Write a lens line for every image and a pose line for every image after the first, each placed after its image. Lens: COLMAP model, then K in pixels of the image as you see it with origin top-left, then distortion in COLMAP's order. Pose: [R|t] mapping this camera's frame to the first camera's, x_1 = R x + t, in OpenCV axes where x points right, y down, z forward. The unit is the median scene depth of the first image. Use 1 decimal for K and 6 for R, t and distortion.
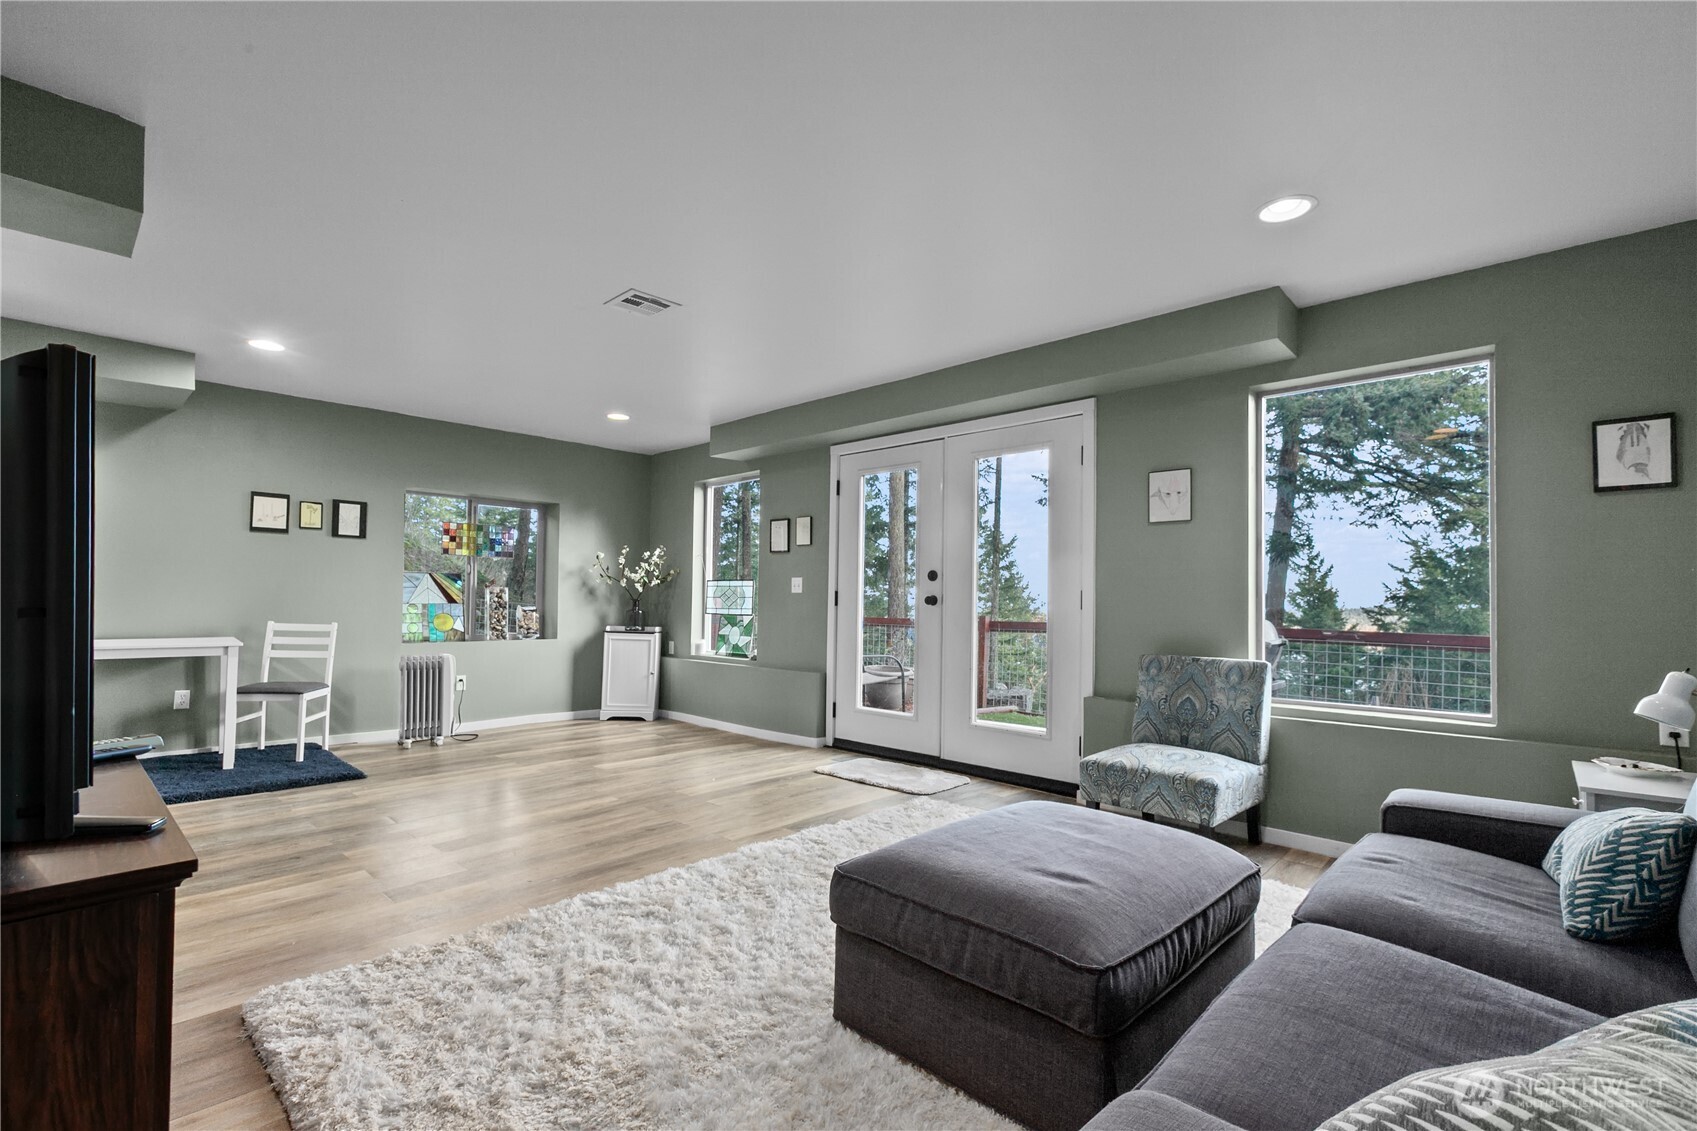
lens RADIAL K [[785.2, 0, 853.5], [0, 785.2, 585.5], [0, 0, 1]] dist [-0.001096, 0.000647]
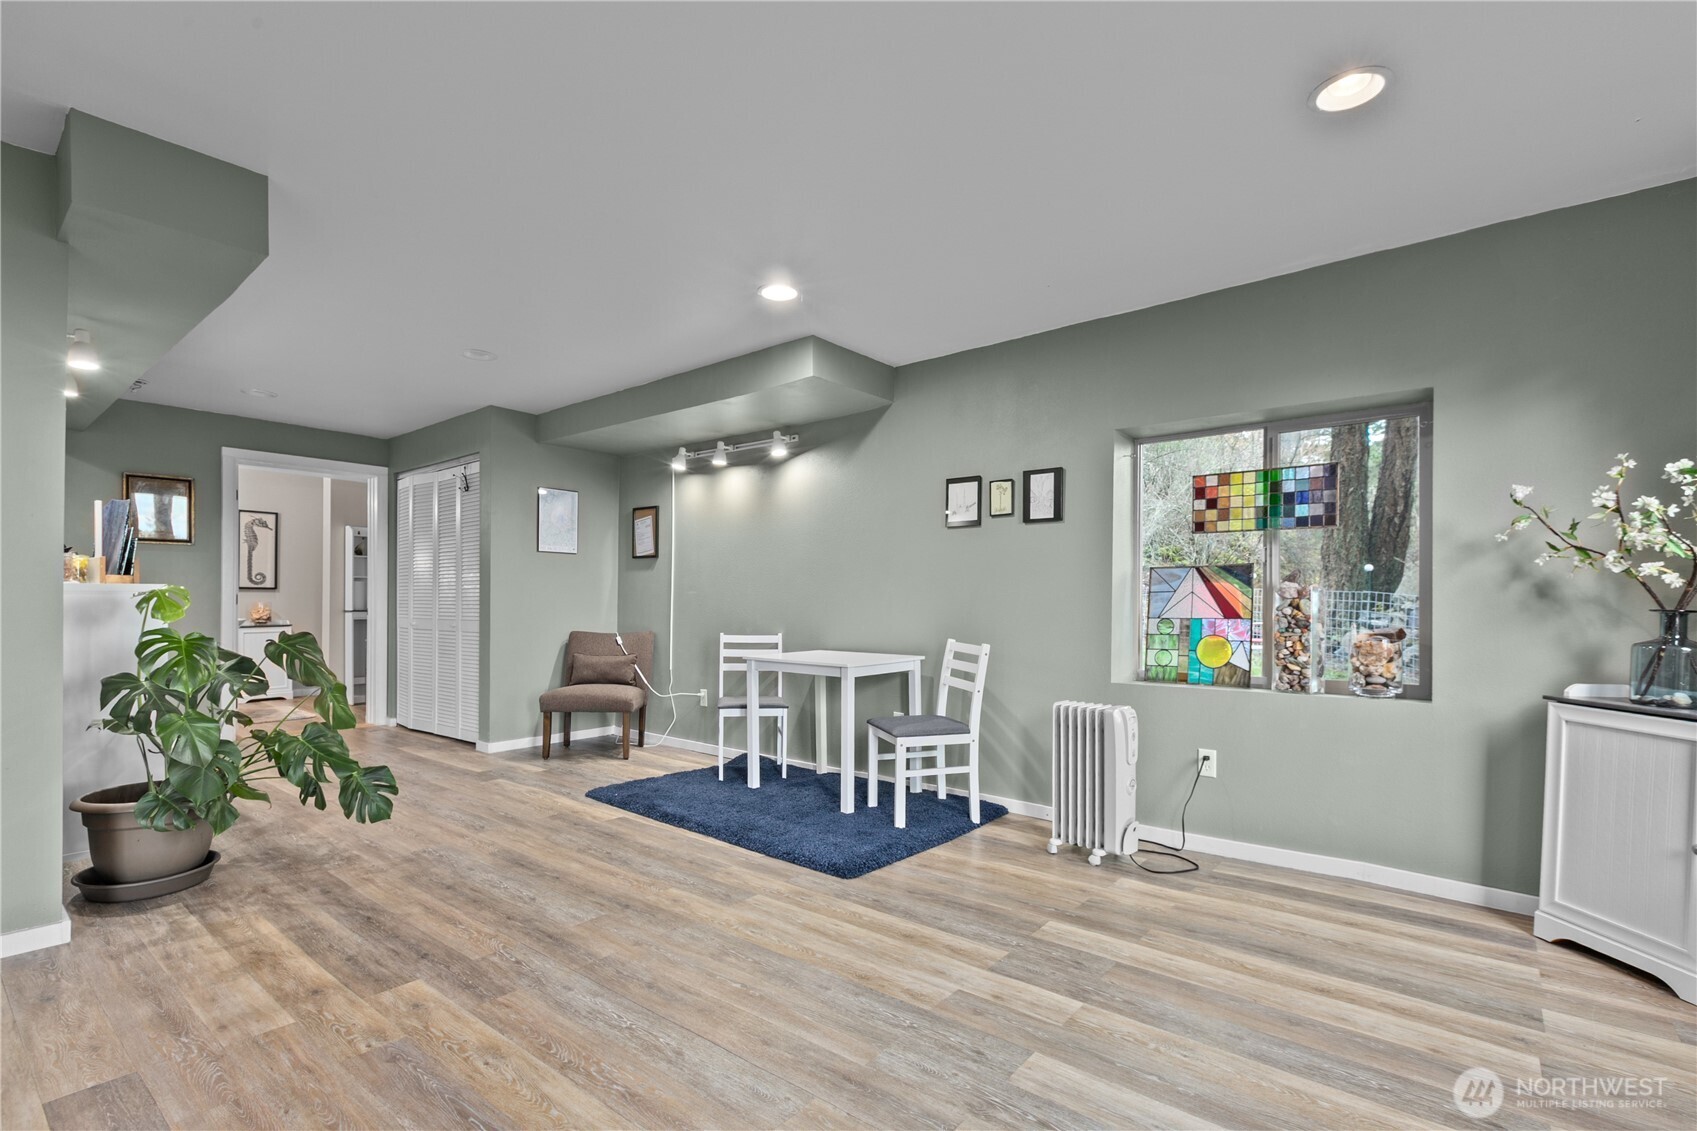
lens RADIAL K [[780.1, 0, 842.8], [0, 780.1, 602.9], [0, 0, 1]] dist [0.002212, 0.000380]
pose [[0.069882, -0.014579, -0.997449, 0.032501], [0.015280, 0.999792, -0.013543, 0.017048], [0.997438, -0.014294, 0.070090, 0.776989]]
